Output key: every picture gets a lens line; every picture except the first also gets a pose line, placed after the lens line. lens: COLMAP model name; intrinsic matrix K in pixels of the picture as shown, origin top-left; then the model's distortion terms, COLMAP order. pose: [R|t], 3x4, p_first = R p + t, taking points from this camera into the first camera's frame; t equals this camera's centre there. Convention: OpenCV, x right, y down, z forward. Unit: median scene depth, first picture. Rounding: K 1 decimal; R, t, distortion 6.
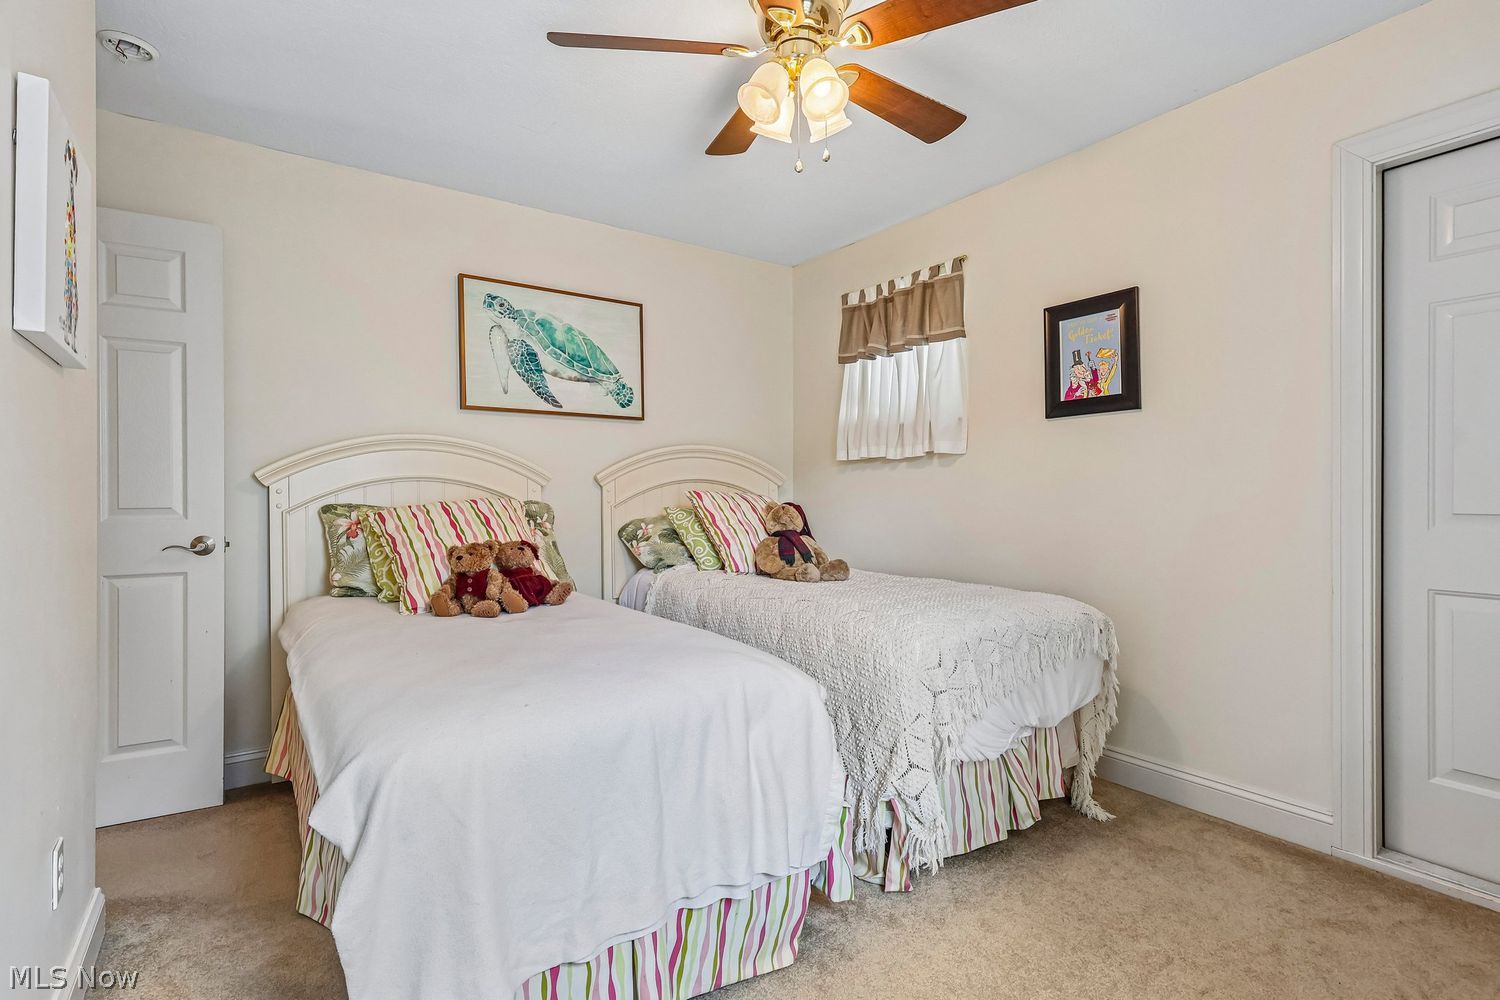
lens RADIAL K [[711.5, 0, 750.1], [0, 711.5, 489.5], [0, 0, 1]] dist [-0.001371, -0.000725]
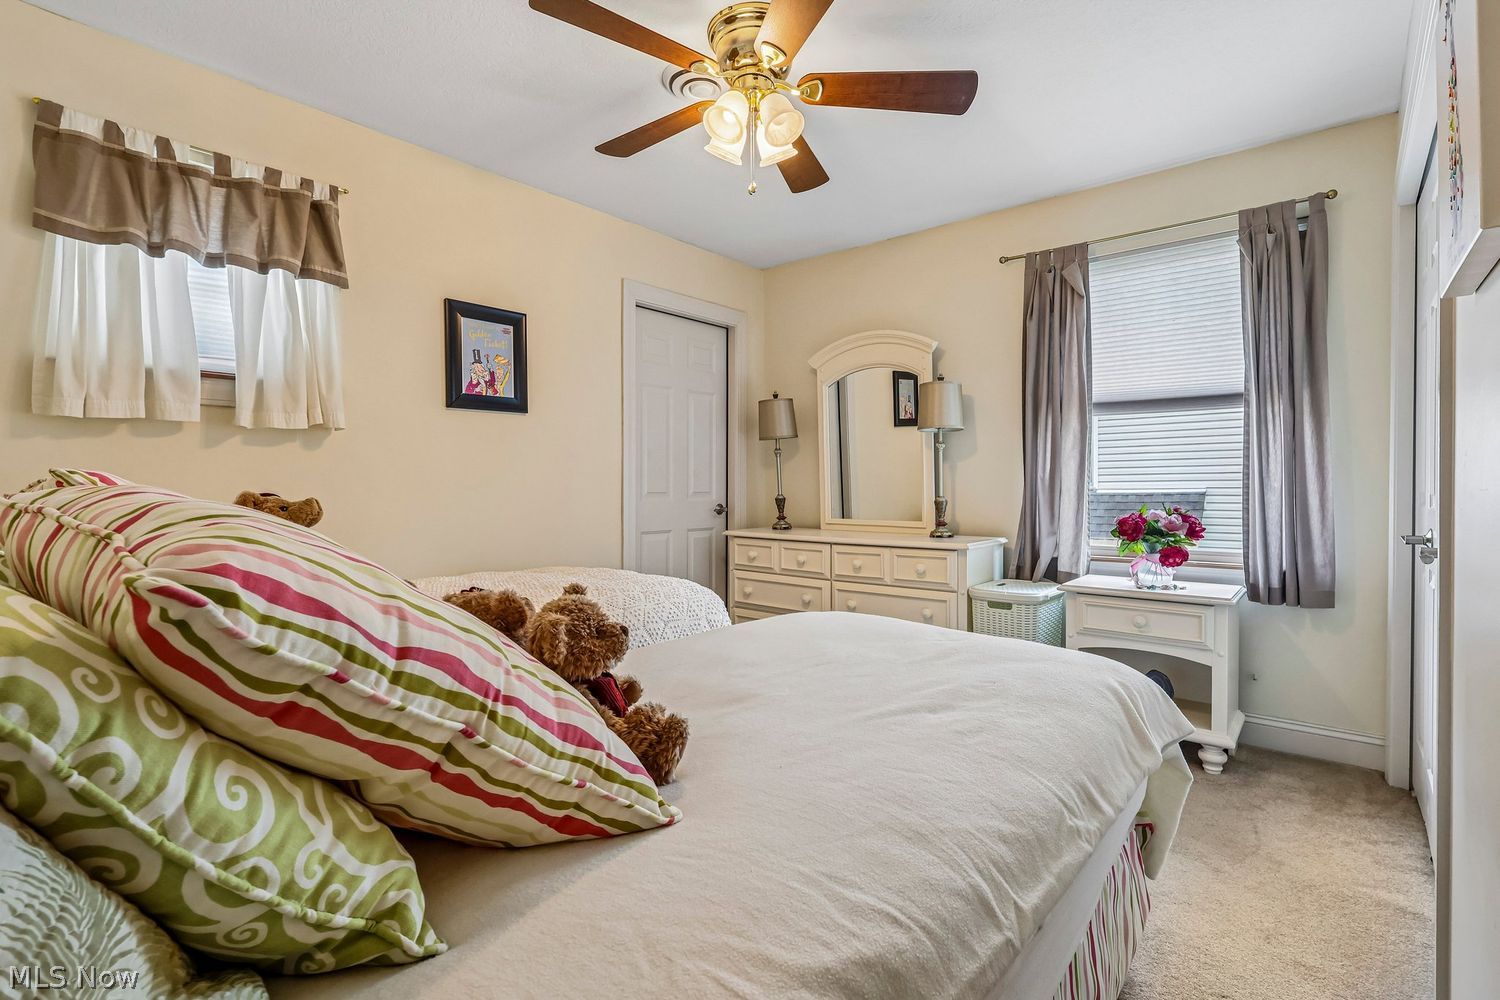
lens RADIAL K [[711.5, 0, 750.1], [0, 711.5, 489.5], [0, 0, 1]] dist [-0.001371, -0.000725]
pose [[-0.259282, -0.004180, 0.965793, -0.698307], [0.000056, 0.999991, 0.004343, 0.012879], [-0.965802, 0.001181, -0.259279, 0.881245]]
